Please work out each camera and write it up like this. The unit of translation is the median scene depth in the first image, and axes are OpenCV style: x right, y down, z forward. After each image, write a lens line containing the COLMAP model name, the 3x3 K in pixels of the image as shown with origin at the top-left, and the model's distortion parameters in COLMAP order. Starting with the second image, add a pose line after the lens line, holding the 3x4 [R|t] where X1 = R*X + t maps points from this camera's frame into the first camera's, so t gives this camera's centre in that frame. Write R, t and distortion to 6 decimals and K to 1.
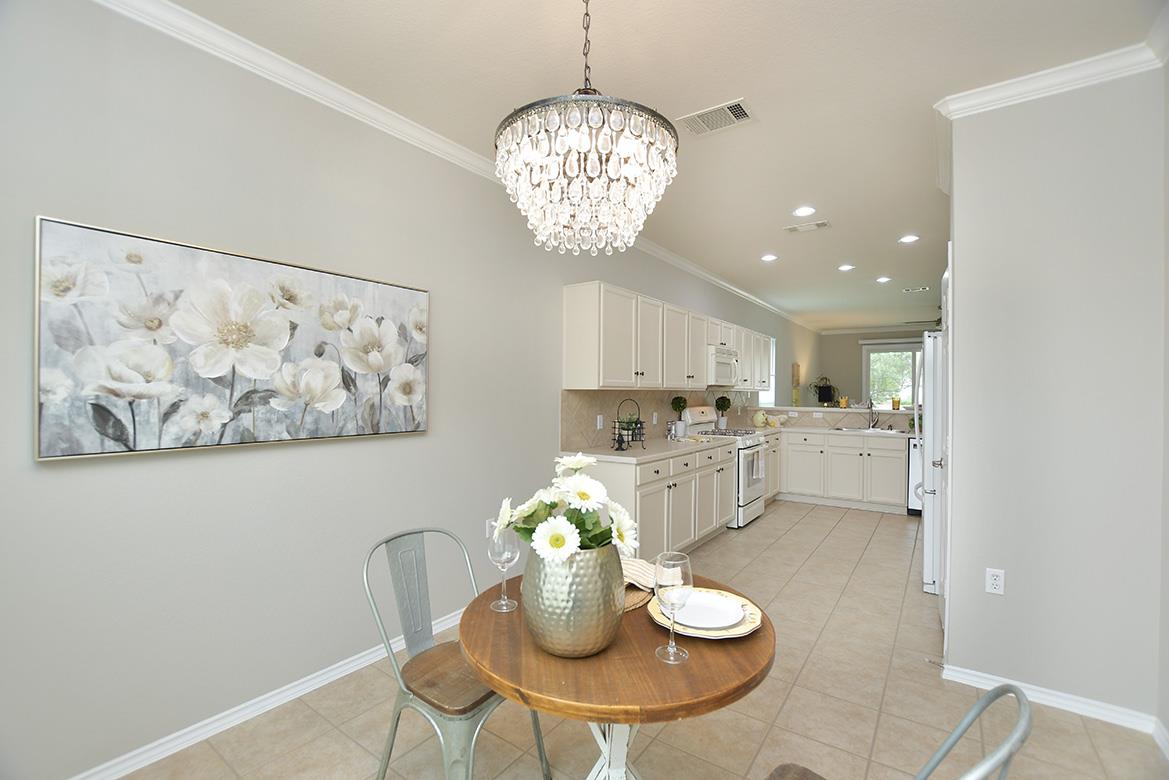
lens RADIAL K [[508.4, 0, 584.5], [0, 508.4, 390.0], [0, 0, 1]] dist [-0.018716, 0.000220]
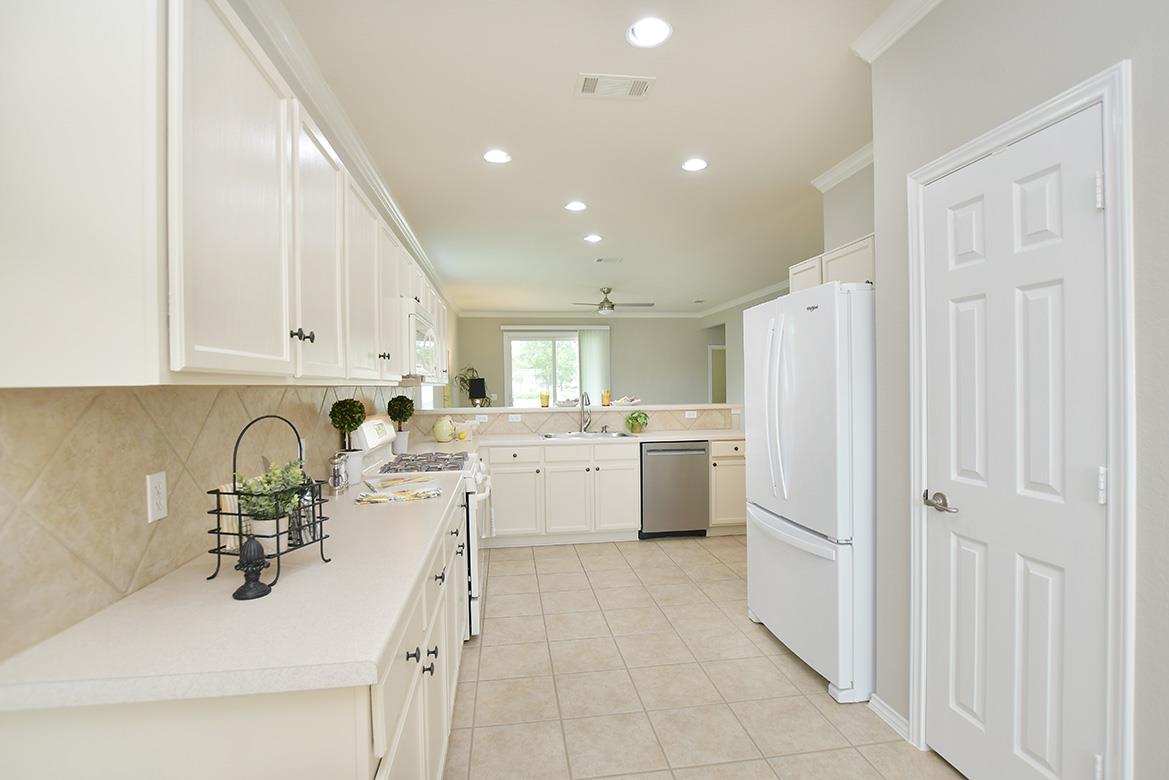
lens RADIAL K [[550.2, 0, 584.5], [0, 550.2, 390.0], [0, 0, 1]] dist [-0.034768, 0.000723]
pose [[0.726479, -0.021742, 0.686845, -0.002137], [0.015545, 0.999764, 0.015205, -0.000056], [-0.687013, -0.000369, 0.726645, 0.620176]]
